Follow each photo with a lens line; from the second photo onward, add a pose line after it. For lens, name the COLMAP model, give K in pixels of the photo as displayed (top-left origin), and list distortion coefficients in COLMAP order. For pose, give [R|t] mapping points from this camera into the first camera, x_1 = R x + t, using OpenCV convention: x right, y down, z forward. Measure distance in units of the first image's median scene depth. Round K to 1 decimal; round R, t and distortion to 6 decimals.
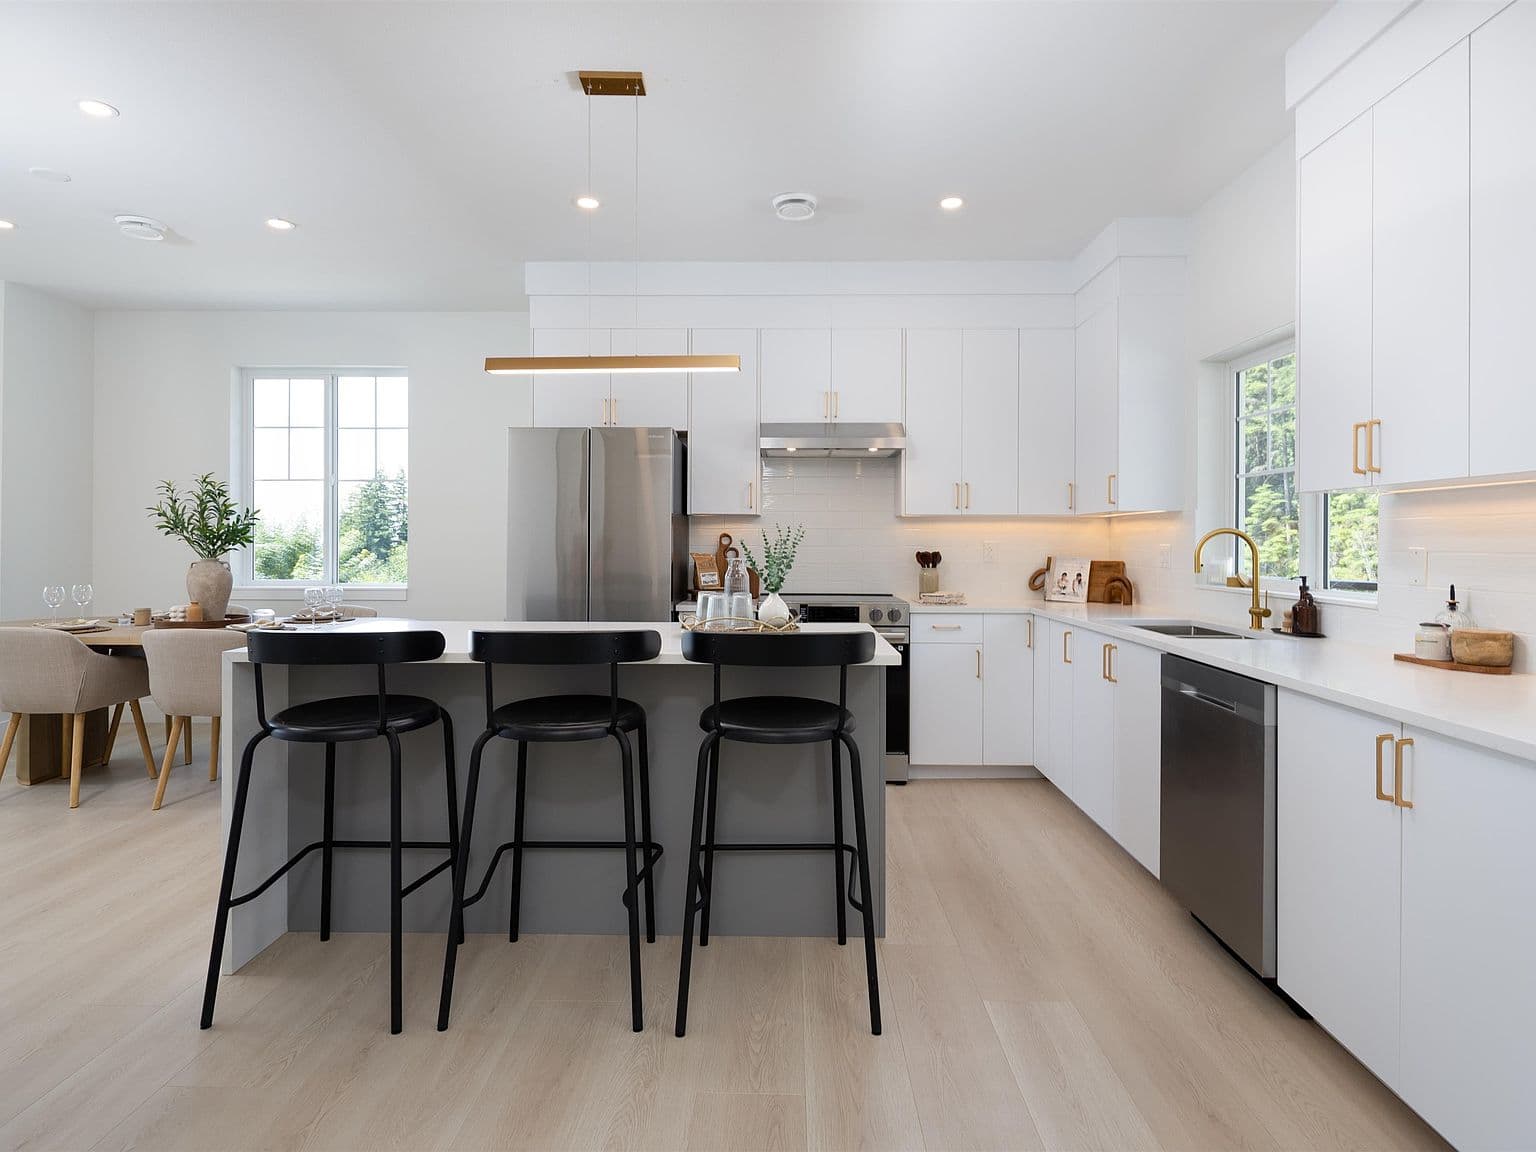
lens RADIAL K [[890.9, 0, 746.8], [0, 890.9, 550.8], [0, 0, 1]] dist [0.000876, 0.000419]
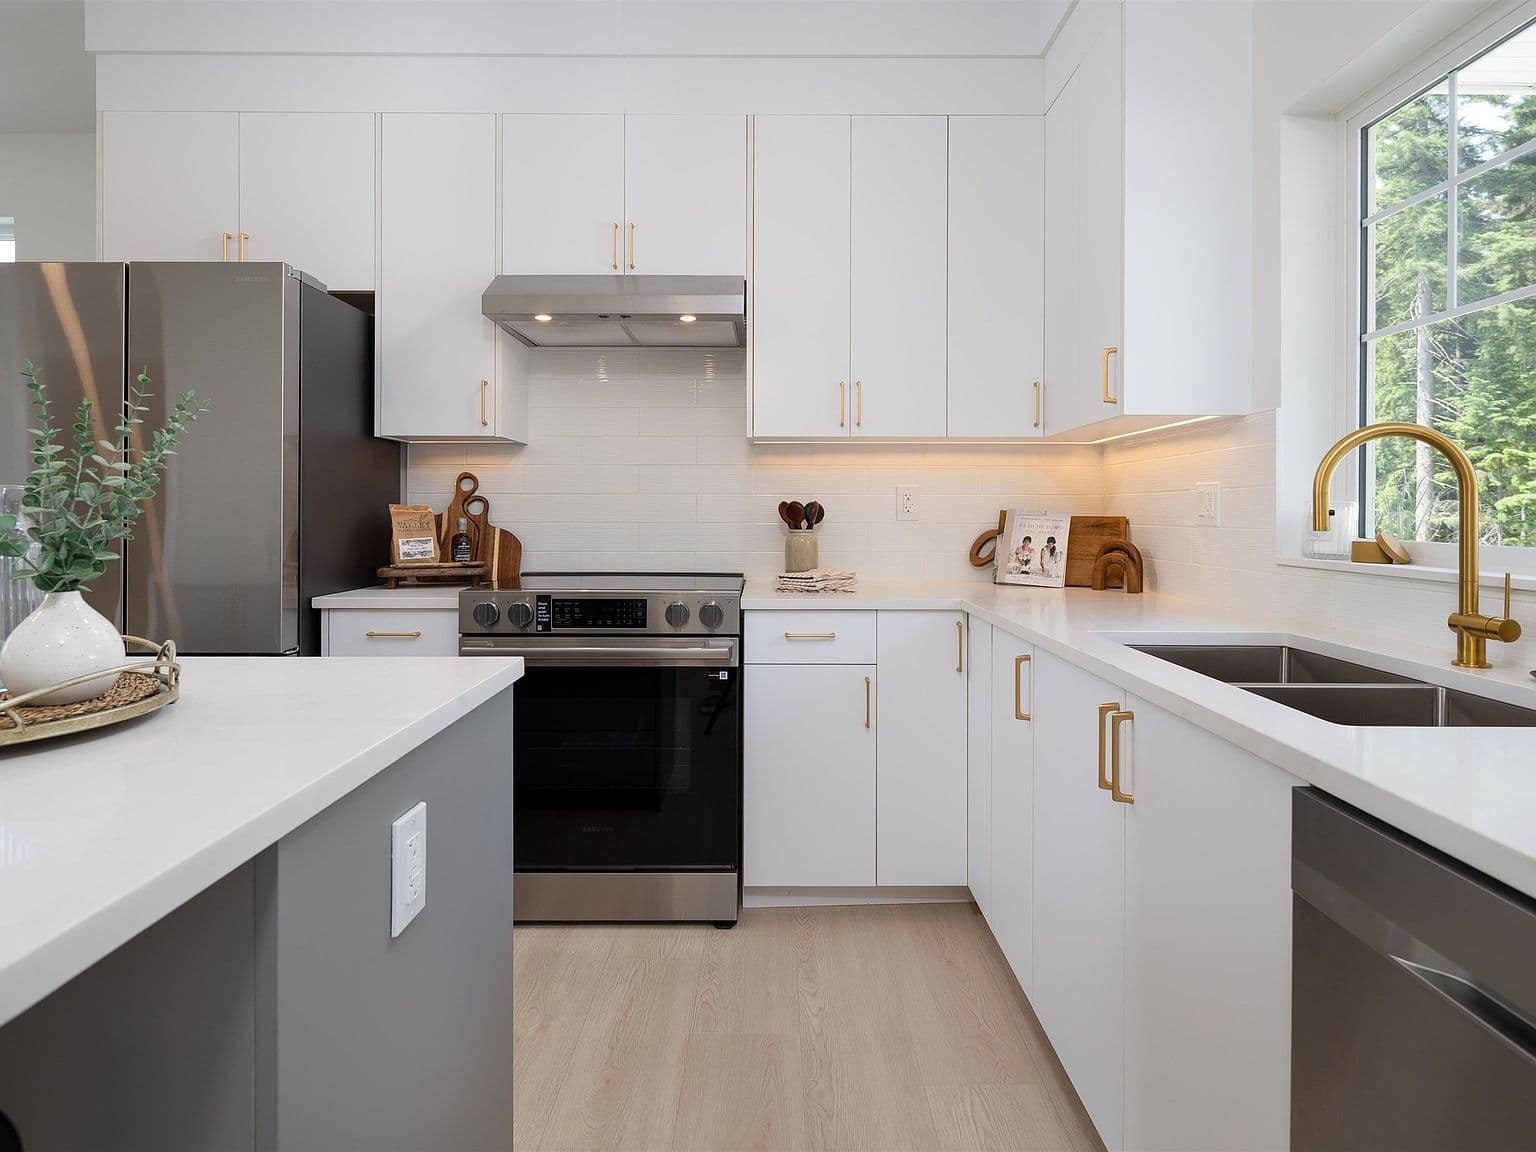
lens RADIAL K [[865.2, 0, 771.2], [0, 865.2, 528.9], [0, 0, 1]] dist [0.001387, 0.000503]
pose [[0.999465, -0.002445, 0.032610, 0.172470], [0.002167, 0.999961, 0.008565, 0.014583], [-0.032630, -0.008489, 0.999431, 0.443253]]
